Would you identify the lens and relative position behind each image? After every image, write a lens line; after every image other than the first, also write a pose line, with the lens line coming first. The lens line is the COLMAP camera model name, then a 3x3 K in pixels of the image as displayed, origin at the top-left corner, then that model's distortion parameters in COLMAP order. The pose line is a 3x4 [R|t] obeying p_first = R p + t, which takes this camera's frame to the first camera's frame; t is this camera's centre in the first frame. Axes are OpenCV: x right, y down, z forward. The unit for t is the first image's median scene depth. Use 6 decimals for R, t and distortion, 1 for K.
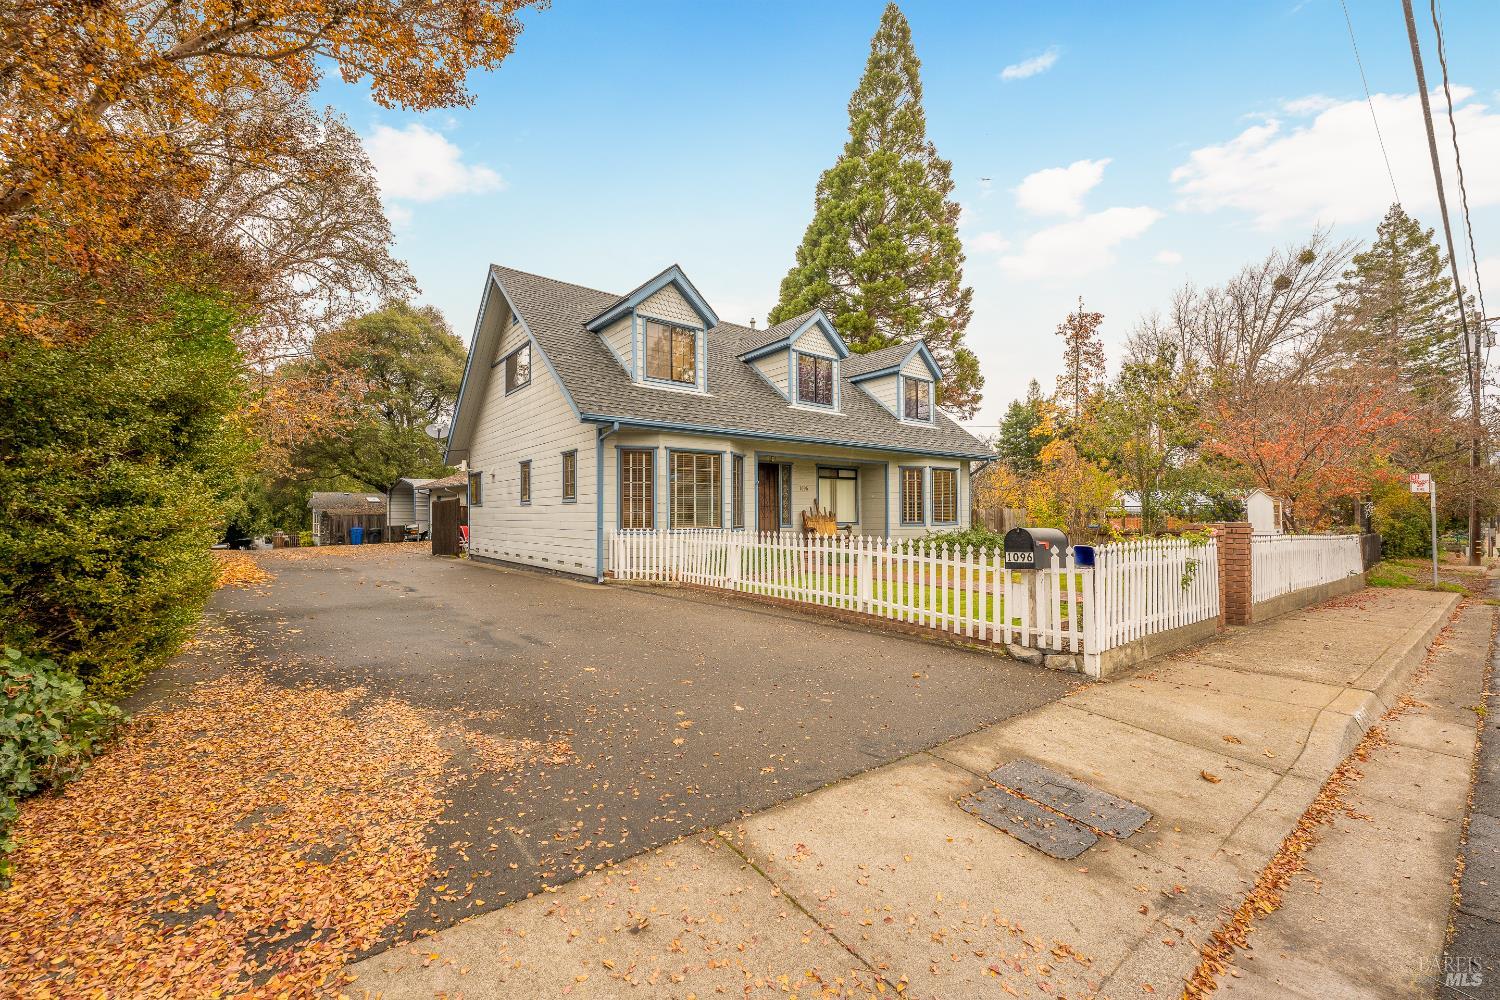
lens RADIAL K [[591.4, 0, 763.8], [0, 591.4, 499.5], [0, 0, 1]] dist [0.008879, -0.001330]
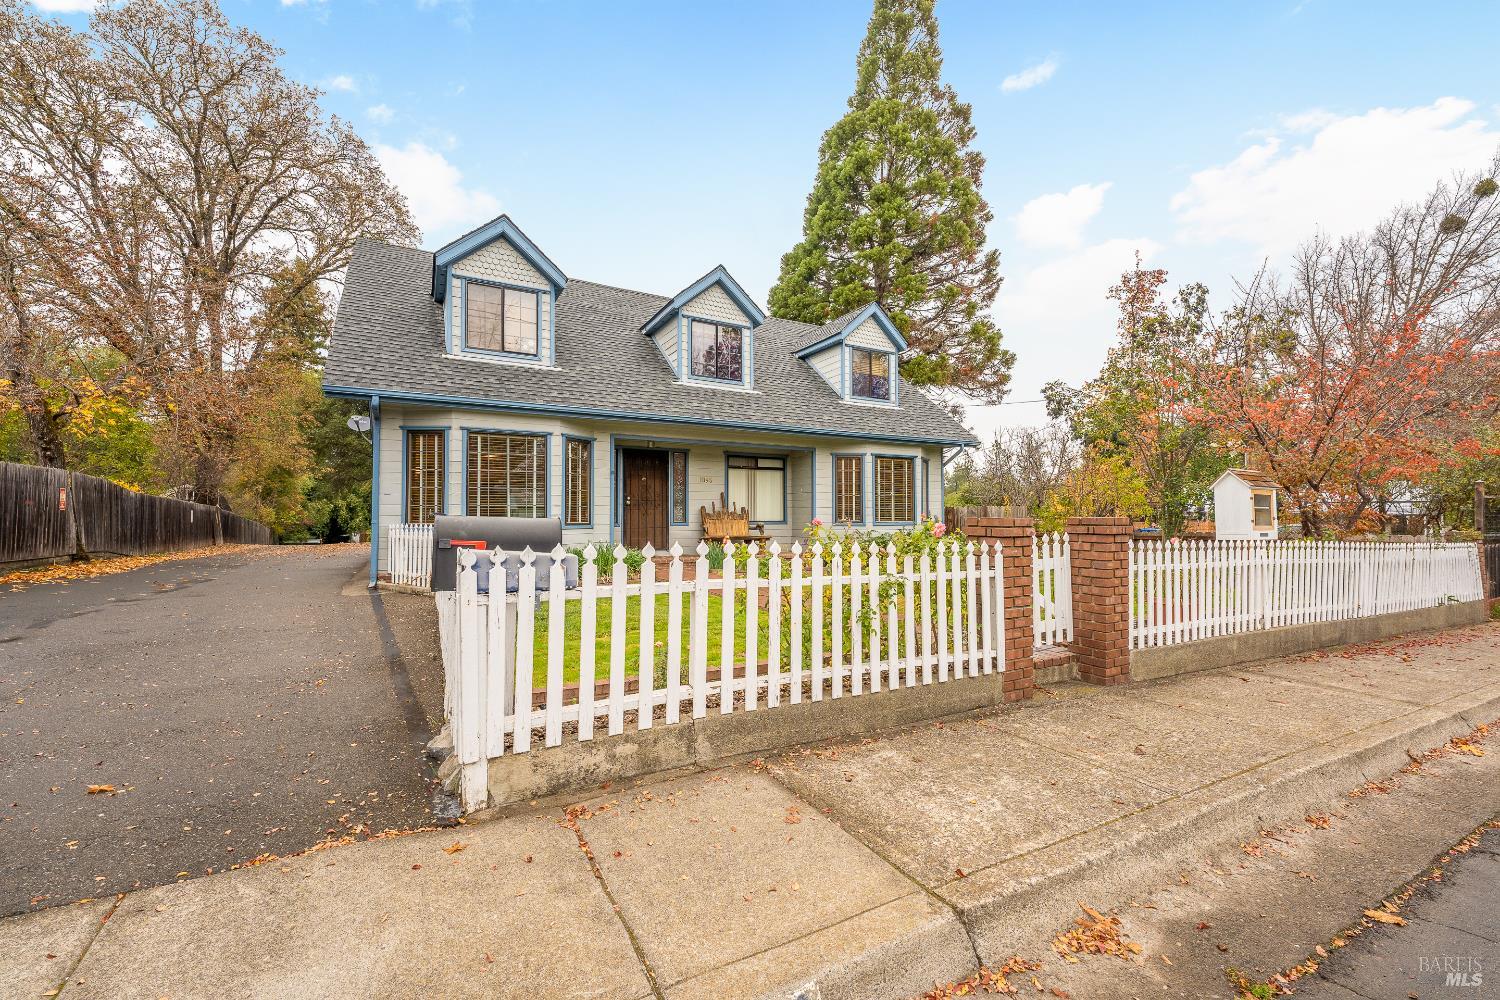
lens RADIAL K [[591.4, 0, 755.5], [0, 591.4, 506.3], [0, 0, 1]] dist [0.008879, -0.001330]
pose [[0.985221, -0.001517, -0.171281, 0.236355], [0.002000, 0.999994, 0.002647, 0.013438], [0.171276, -0.002951, 0.985219, 0.150661]]
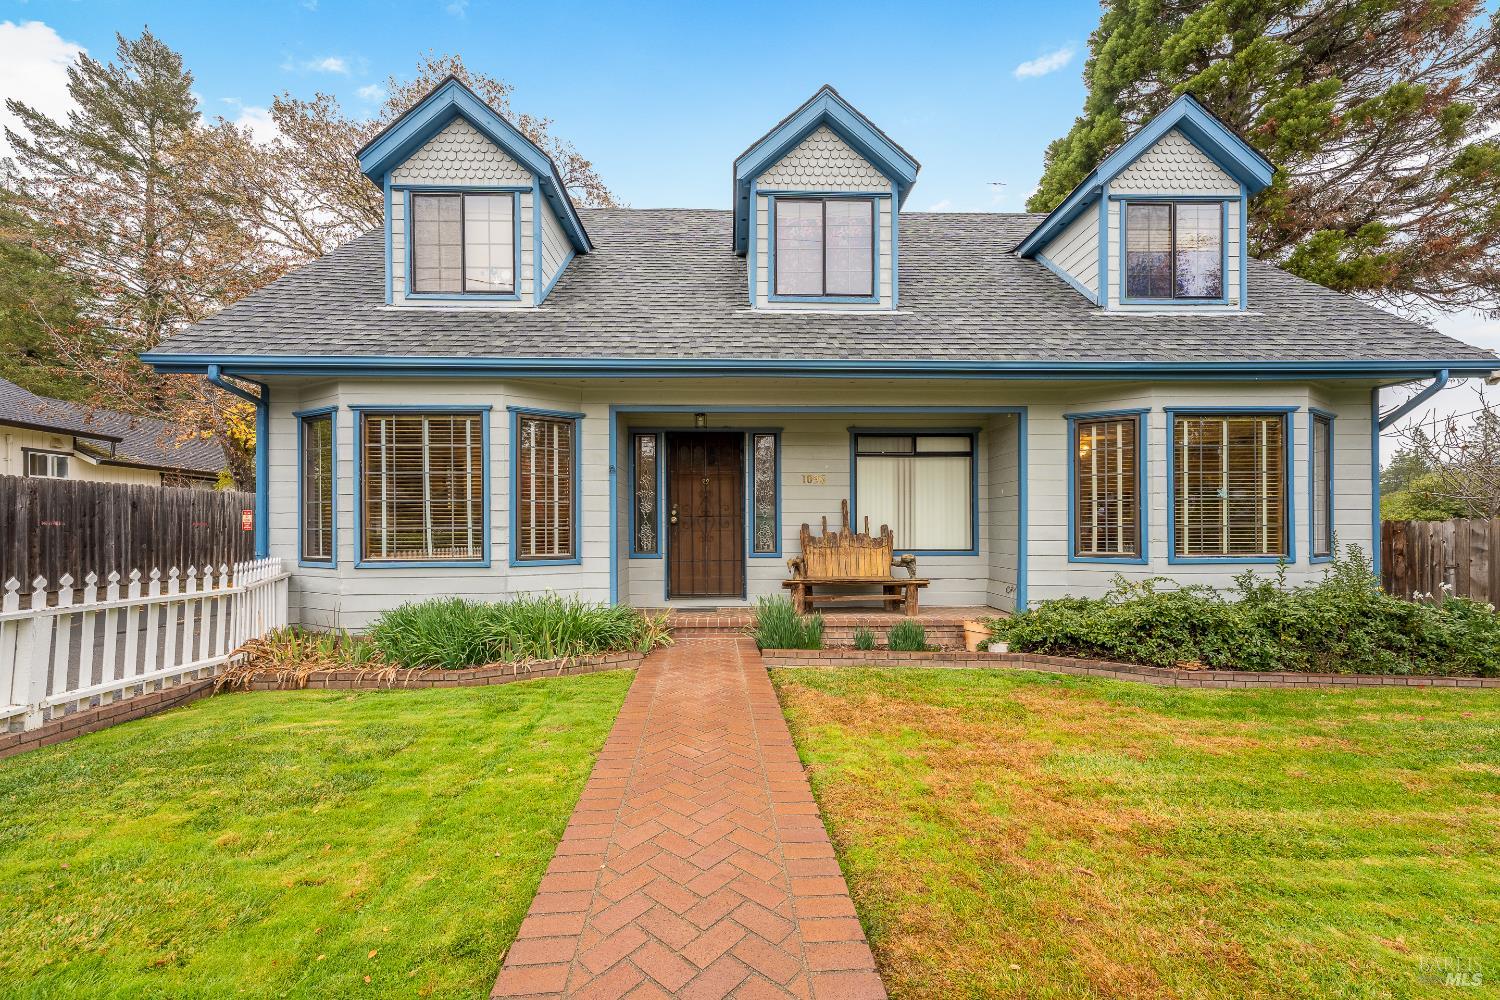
lens RADIAL K [[591.4, 0, 764.3], [0, 591.4, 526.9], [0, 0, 1]] dist [0.008879, -0.001330]
pose [[0.791196, 0.000523, -0.611563, 0.279564], [0.011900, 0.999797, 0.016251, 0.009908], [0.611447, -0.020136, 0.791029, 0.491258]]
